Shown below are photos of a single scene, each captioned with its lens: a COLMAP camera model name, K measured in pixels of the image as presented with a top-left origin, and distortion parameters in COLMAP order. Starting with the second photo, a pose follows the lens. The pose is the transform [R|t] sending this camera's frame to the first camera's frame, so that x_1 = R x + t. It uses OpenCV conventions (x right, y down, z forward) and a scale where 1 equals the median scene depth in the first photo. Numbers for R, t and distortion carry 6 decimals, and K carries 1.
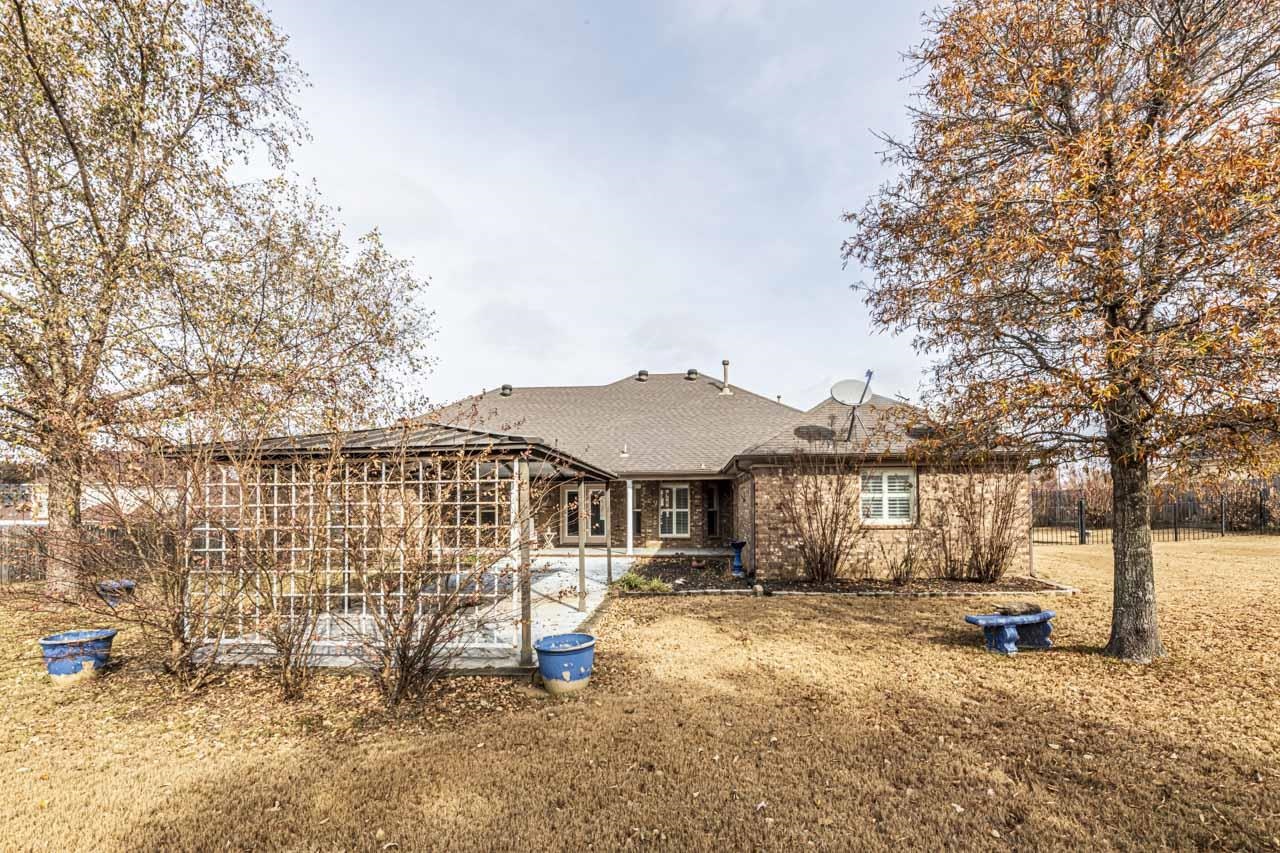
lens RADIAL K [[559.2, 0, 638.5], [0, 559.2, 478.4], [0, 0, 1]] dist [-0.020665, -0.000410]
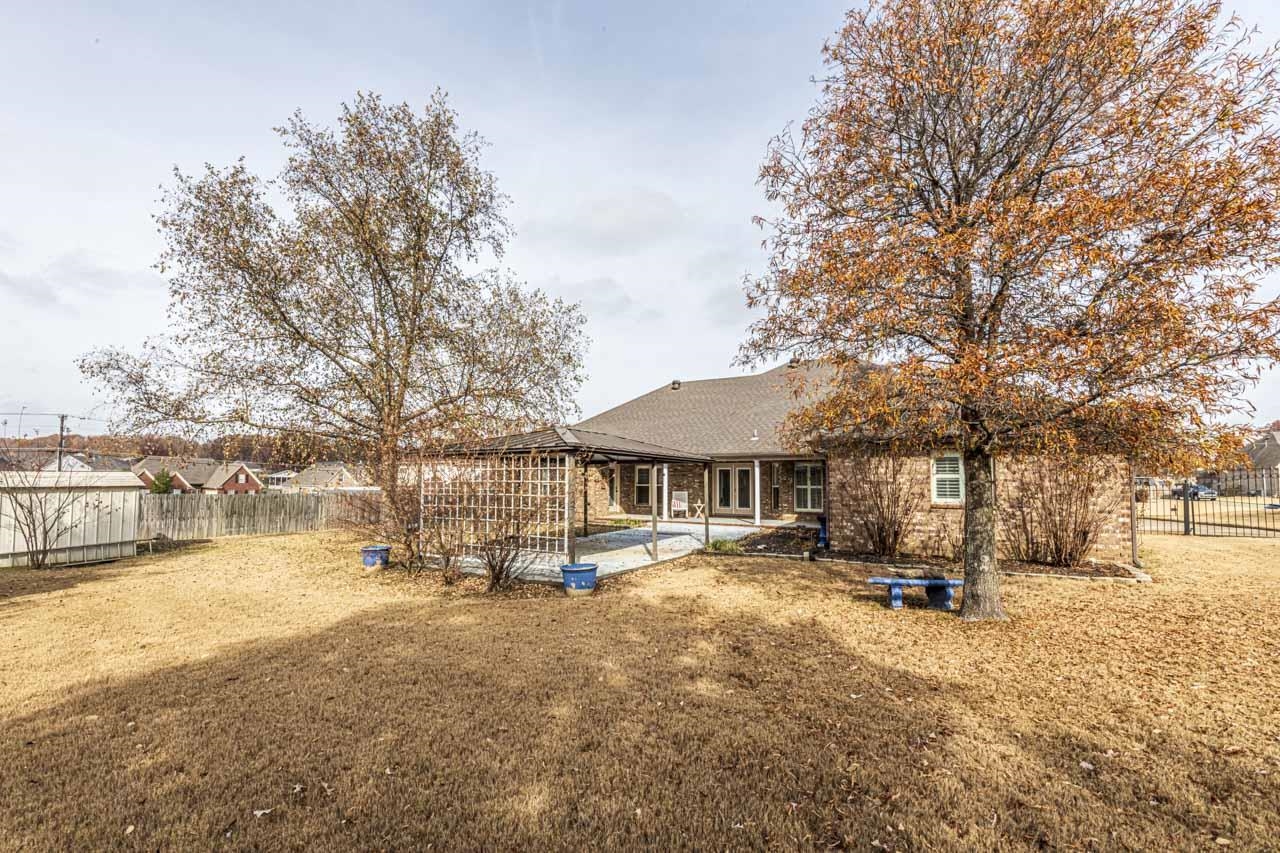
lens RADIAL K [[571.4, 0, 640.0], [0, 571.4, 426.5], [0, 0, 1]] dist [-0.014702, -0.000424]
pose [[0.893682, -0.031330, -0.447606, 0.395061], [0.012479, 0.998909, -0.045004, -0.022137], [0.448528, 0.034633, 0.893098, -0.220111]]
